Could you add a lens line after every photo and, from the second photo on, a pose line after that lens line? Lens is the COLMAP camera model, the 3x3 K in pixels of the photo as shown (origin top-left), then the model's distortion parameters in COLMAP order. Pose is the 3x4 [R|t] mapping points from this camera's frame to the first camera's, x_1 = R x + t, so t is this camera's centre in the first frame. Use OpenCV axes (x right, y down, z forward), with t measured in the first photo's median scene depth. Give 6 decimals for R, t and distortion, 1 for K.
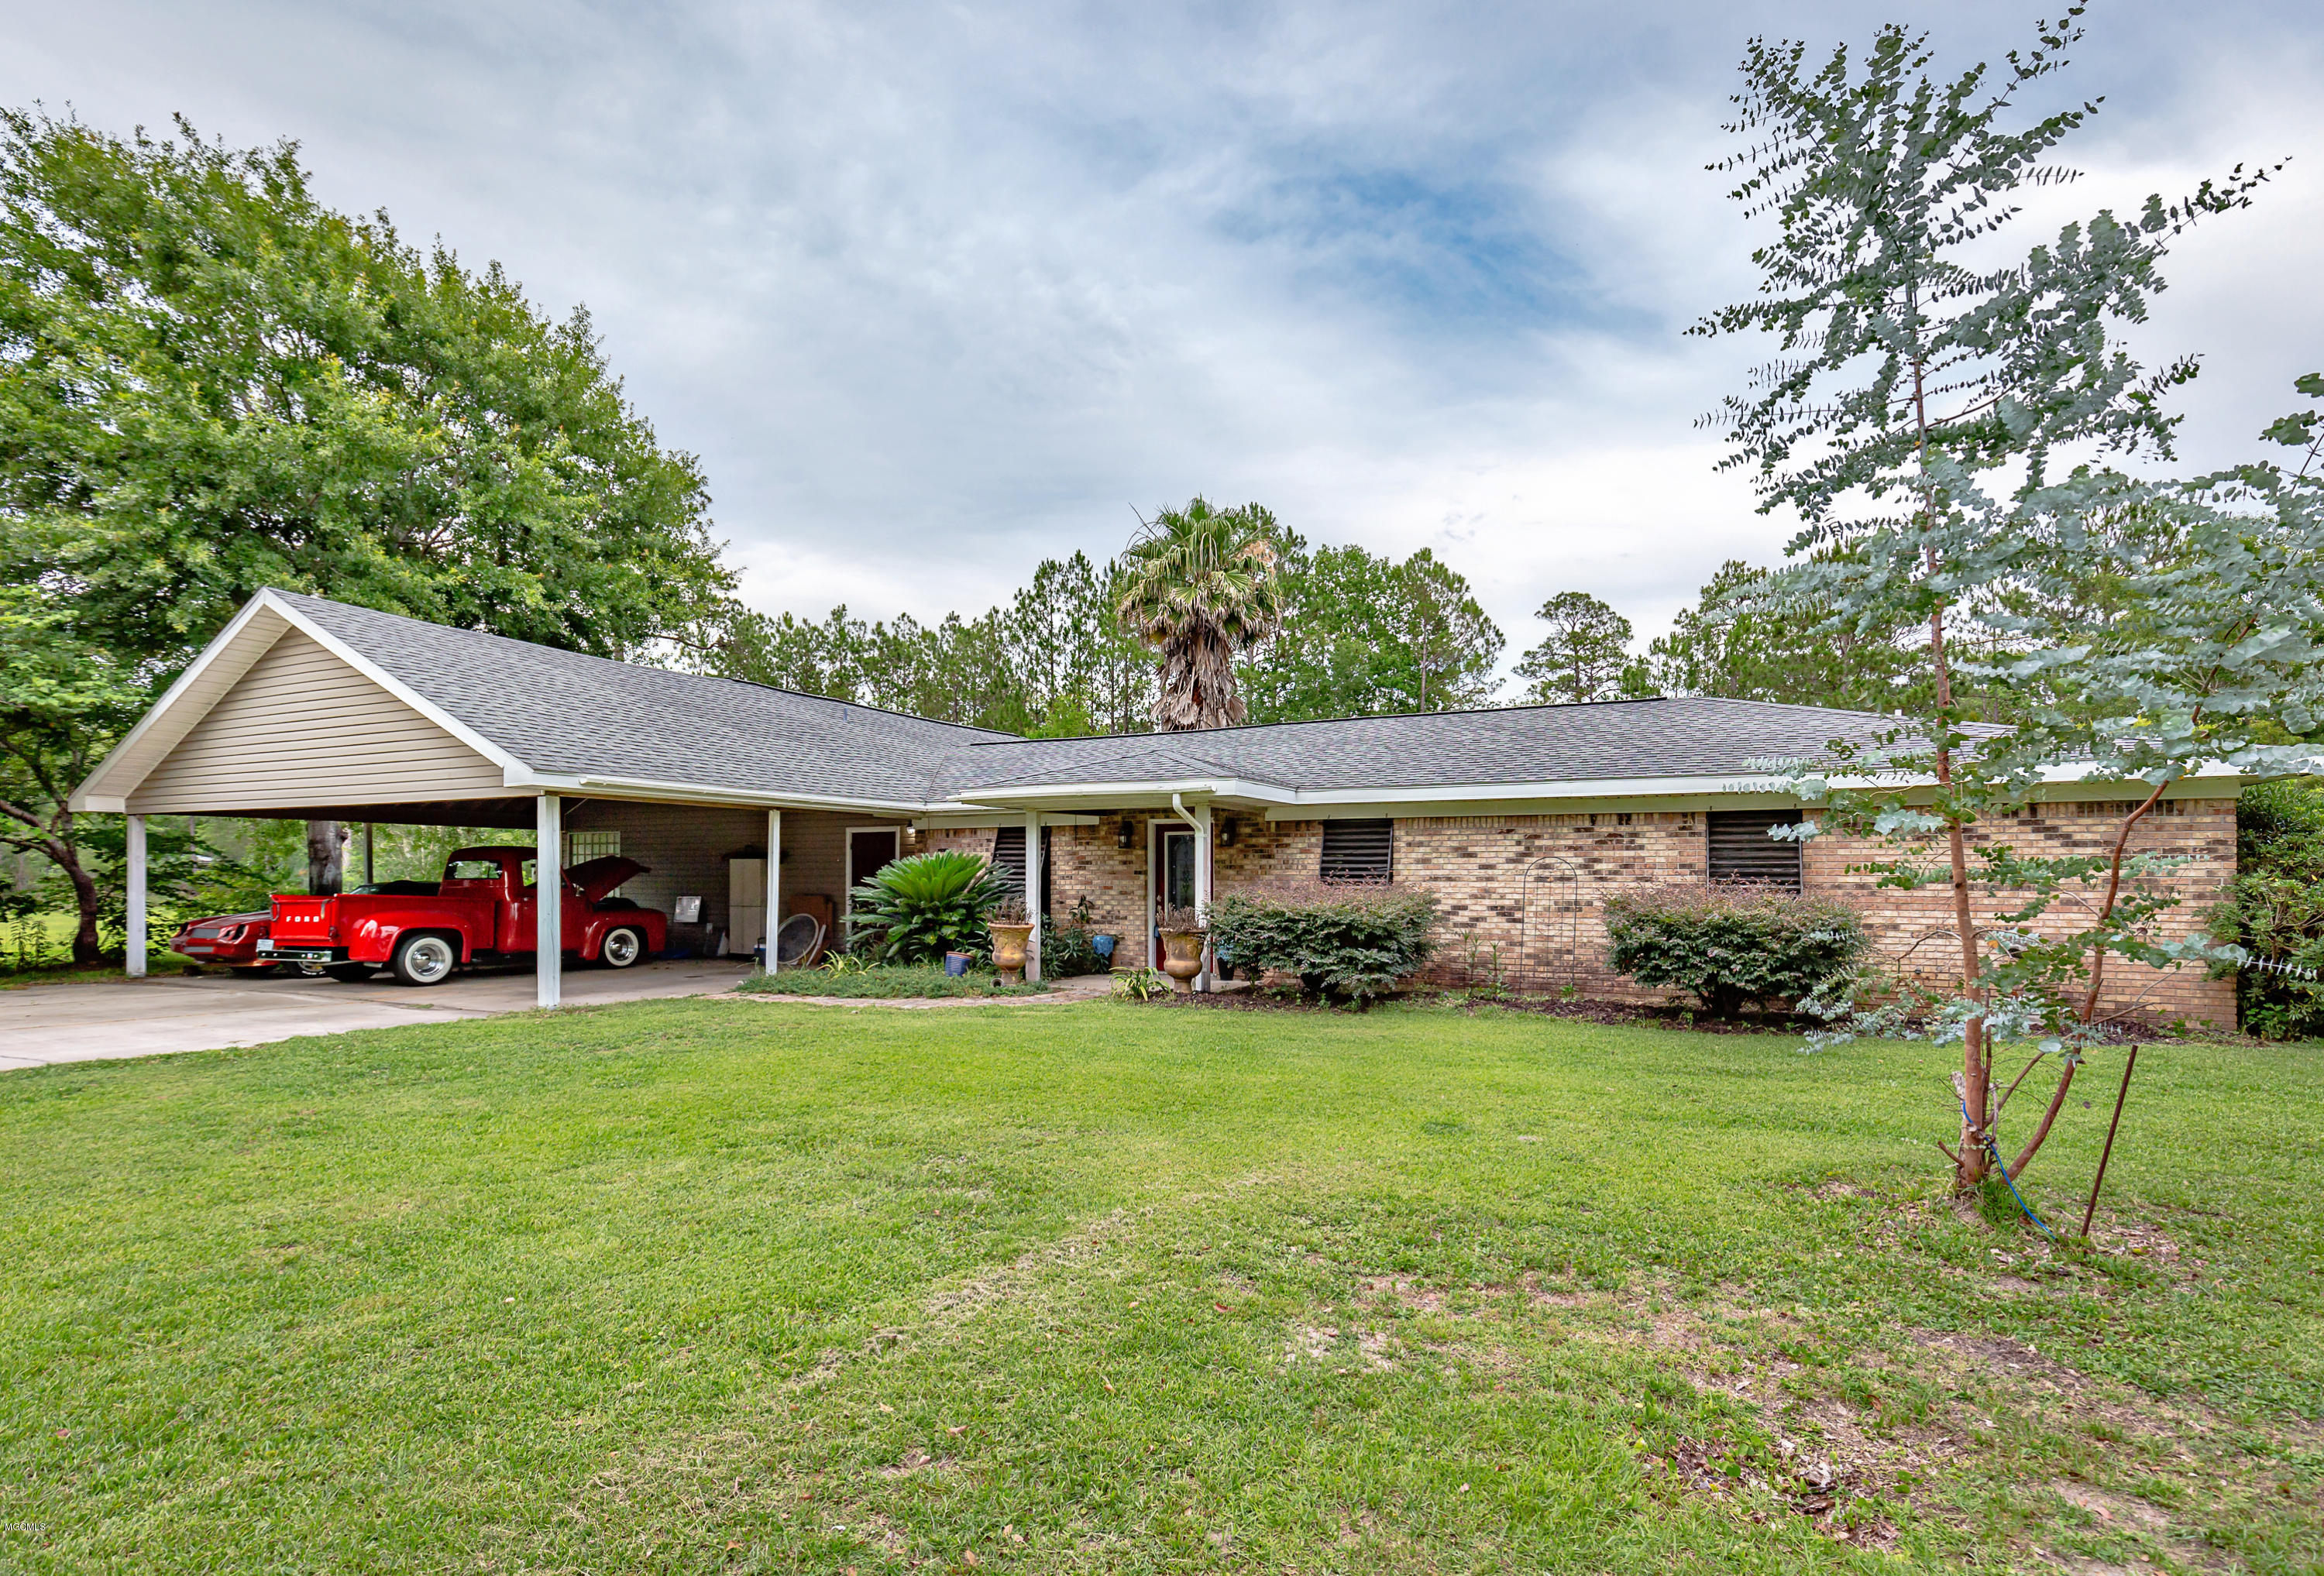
lens RADIAL K [[1114.3, 0, 1165.8], [0, 1114.3, 871.7], [0, 0, 1]] dist [0.003763, -0.000278]
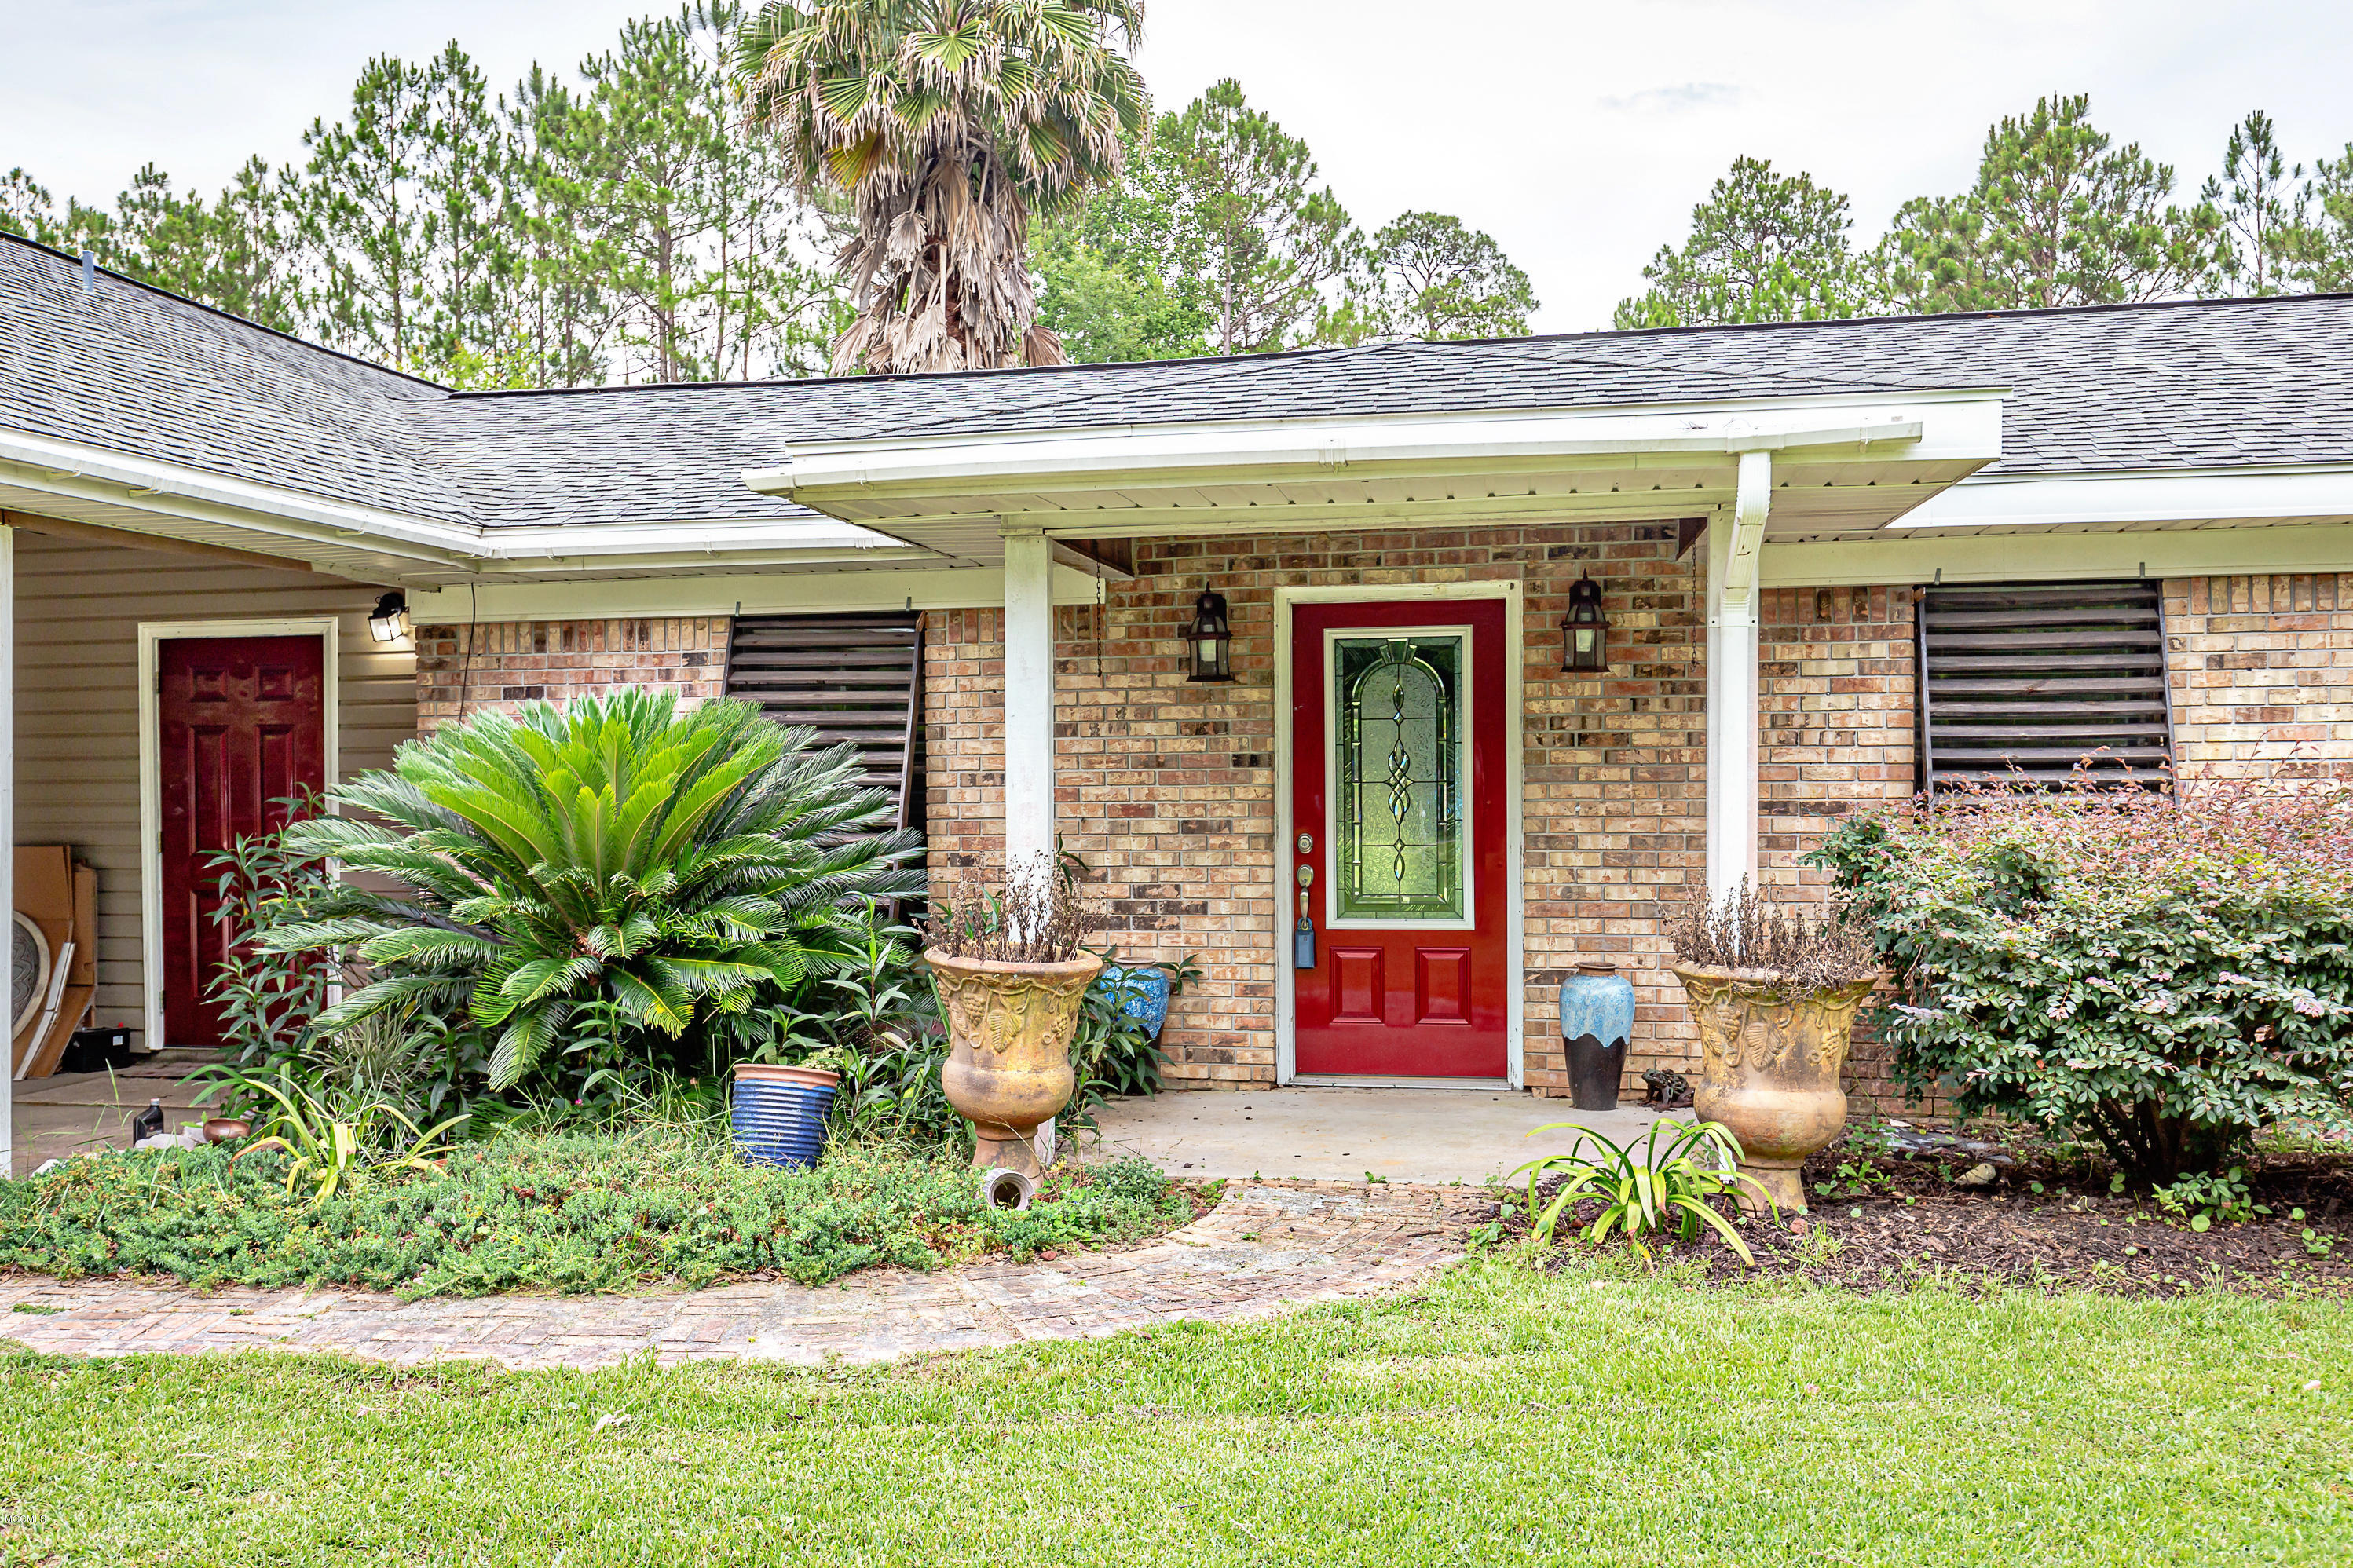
lens RADIAL K [[2137.8, 0, 1070.2], [0, 2137.8, 821.0], [0, 0, 1]] dist [-0.001170, 0.017812]
pose [[0.969721, -0.015598, 0.243716, -0.215022], [0.008900, 0.999552, 0.028559, 0.000347], [-0.244052, -0.025525, 0.969426, 0.435227]]
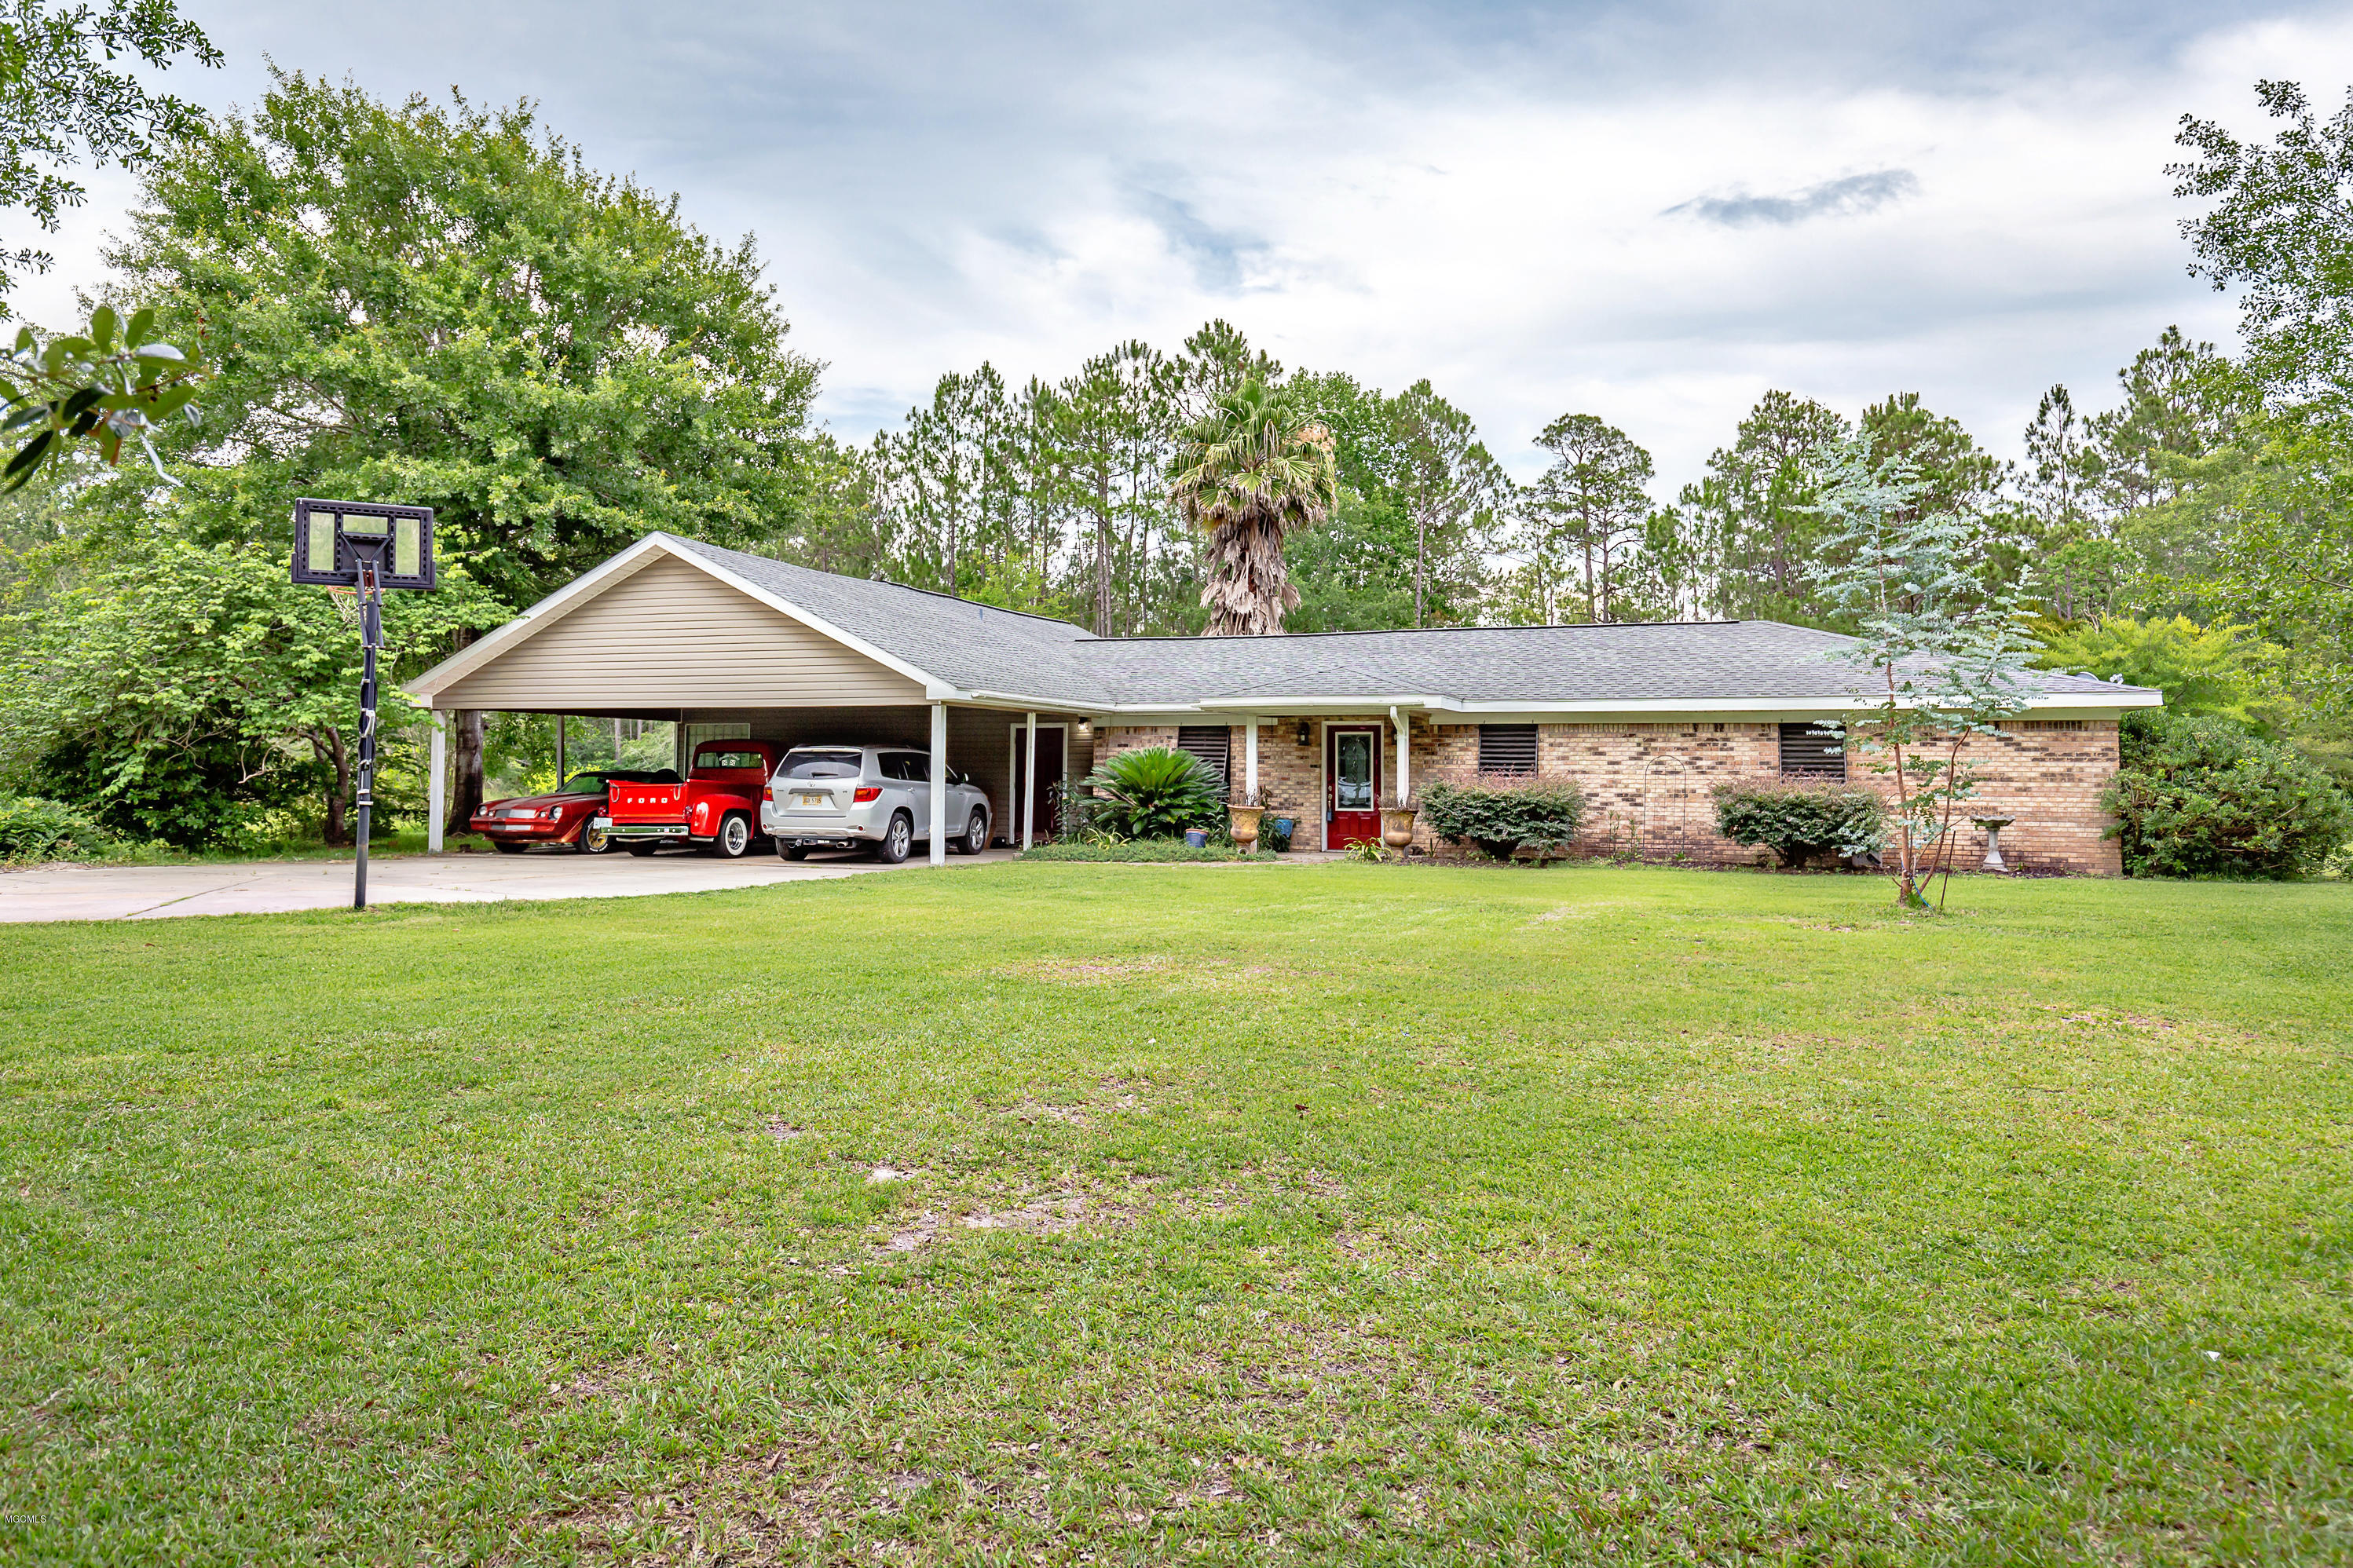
lens RADIAL K [[1666.1, 0, 1106.6], [0, 1666.1, 691.6], [0, 0, 1]] dist [0.000743, 0.000511]
pose [[0.995910, 0.009409, 0.089856, -0.400948], [-0.005330, 0.998948, -0.045538, 0.003539], [-0.090190, 0.044873, 0.994913, -0.739610]]
